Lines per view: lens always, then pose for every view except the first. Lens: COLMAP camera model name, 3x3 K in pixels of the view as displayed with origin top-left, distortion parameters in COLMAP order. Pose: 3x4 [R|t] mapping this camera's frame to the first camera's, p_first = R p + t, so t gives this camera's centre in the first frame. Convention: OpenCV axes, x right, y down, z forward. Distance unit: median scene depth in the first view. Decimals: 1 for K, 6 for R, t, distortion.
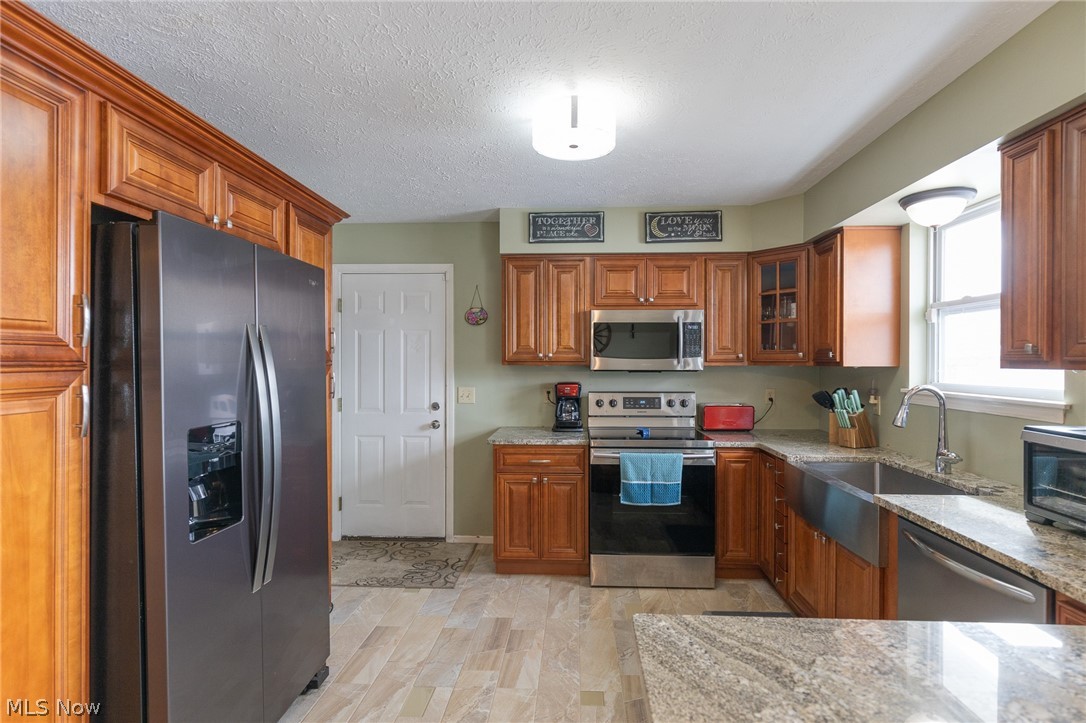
lens RADIAL K [[529.6, 0, 554.1], [0, 529.6, 364.4], [0, 0, 1]] dist [-0.001818, -0.000352]
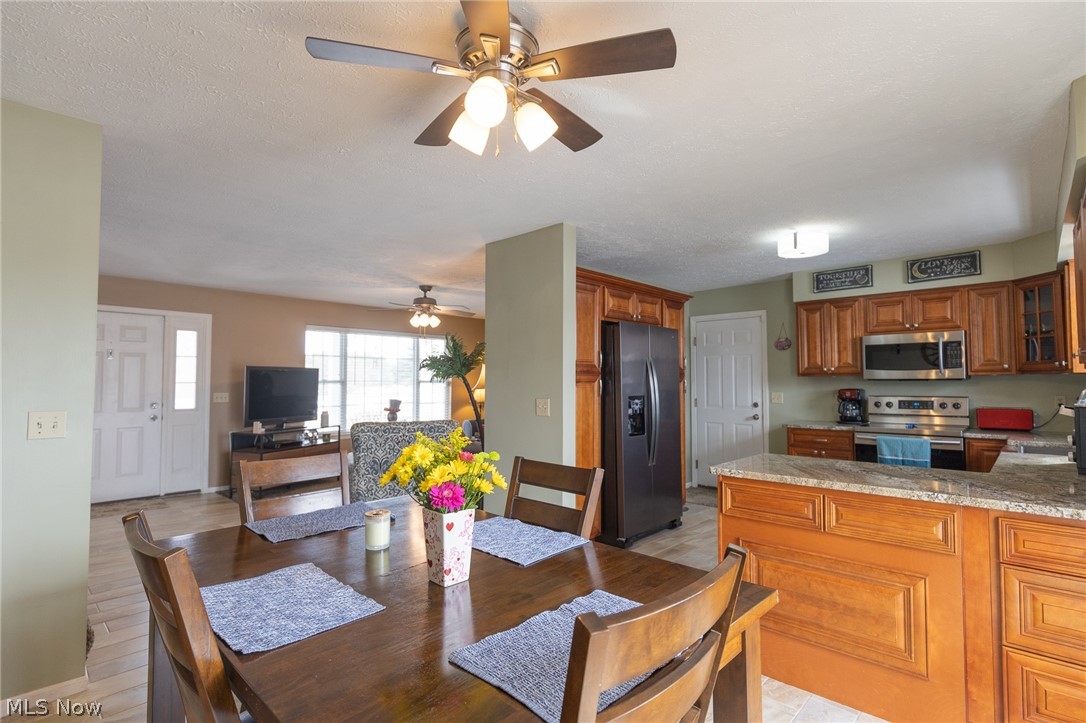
lens RADIAL K [[523.6, 0, 547.9], [0, 523.6, 364.8], [0, 0, 1]] dist [0.001092, 0.000407]
pose [[0.761531, -0.026307, -0.647594, 0.327466], [0.000070, 0.999179, -0.040508, 0.028211], [0.648128, 0.030803, 0.760908, -0.580350]]
